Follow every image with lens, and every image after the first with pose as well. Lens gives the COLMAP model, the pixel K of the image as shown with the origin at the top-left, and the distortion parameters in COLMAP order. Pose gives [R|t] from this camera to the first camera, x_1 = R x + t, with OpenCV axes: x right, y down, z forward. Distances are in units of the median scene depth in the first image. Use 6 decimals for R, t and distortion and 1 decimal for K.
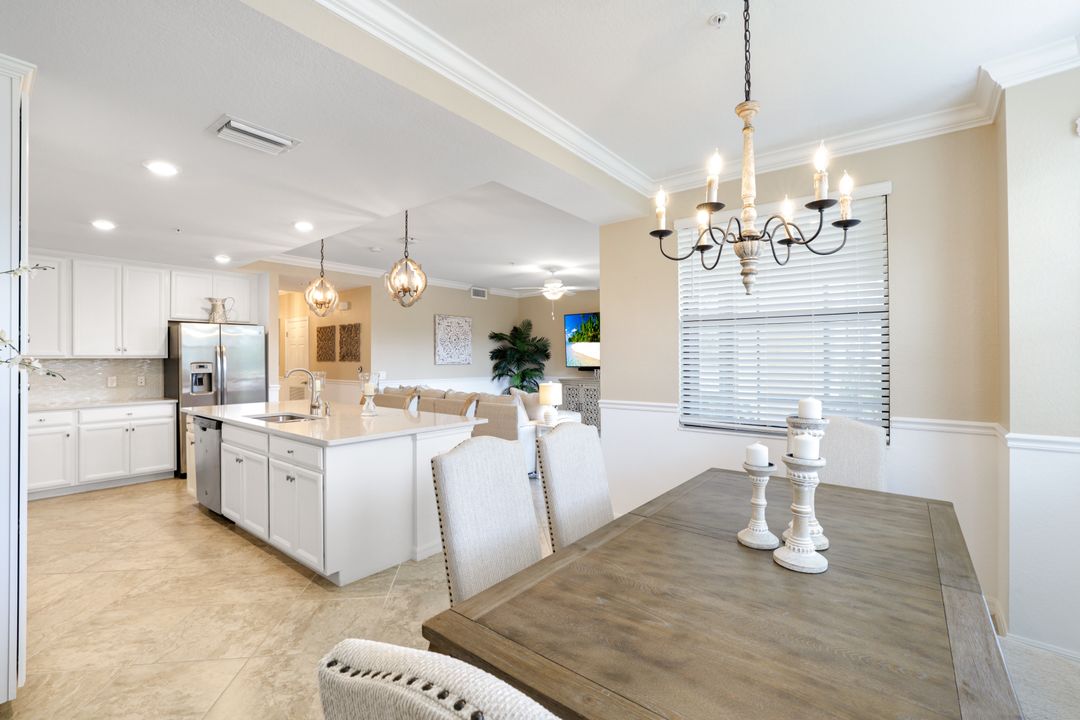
lens RADIAL K [[475.1, 0, 542.4], [0, 475.1, 361.5], [0, 0, 1]] dist [-0.016624, 0.000534]
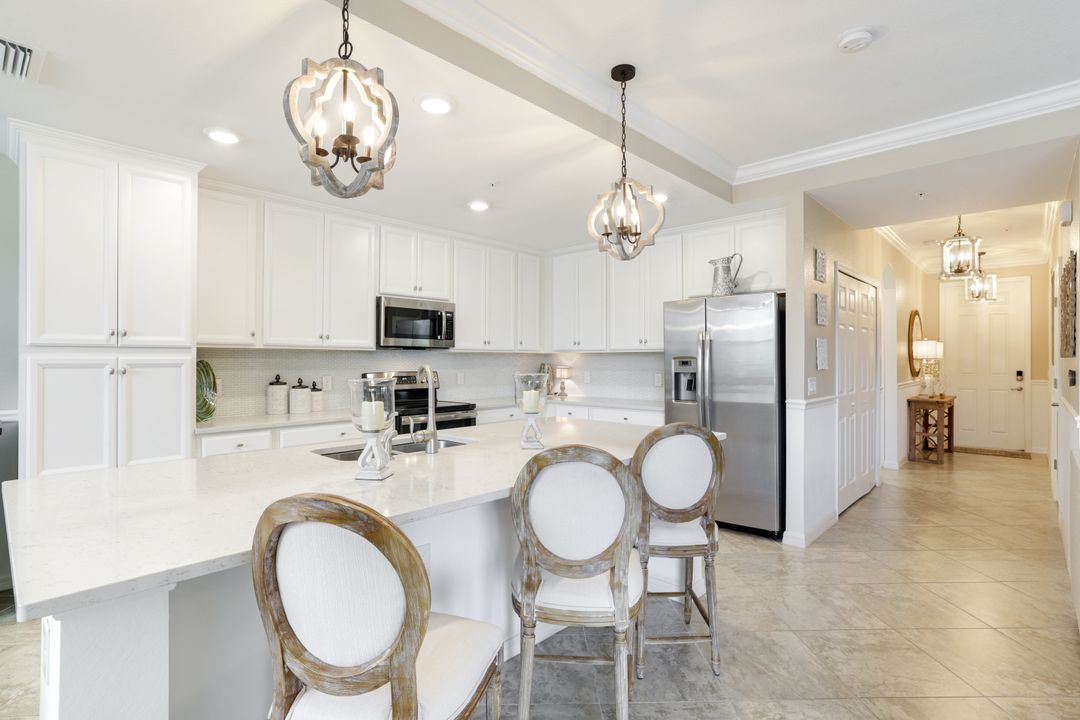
lens RADIAL K [[525.0, 0, 519.5], [0, 525.0, 358.4], [0, 0, 1]] dist [-0.015889, 0.003404]
pose [[-0.108324, 0.001567, -0.994114, 0.057825], [-0.004892, 0.999986, 0.002110, 0.003111], [0.994104, 0.005092, -0.108315, 0.799187]]
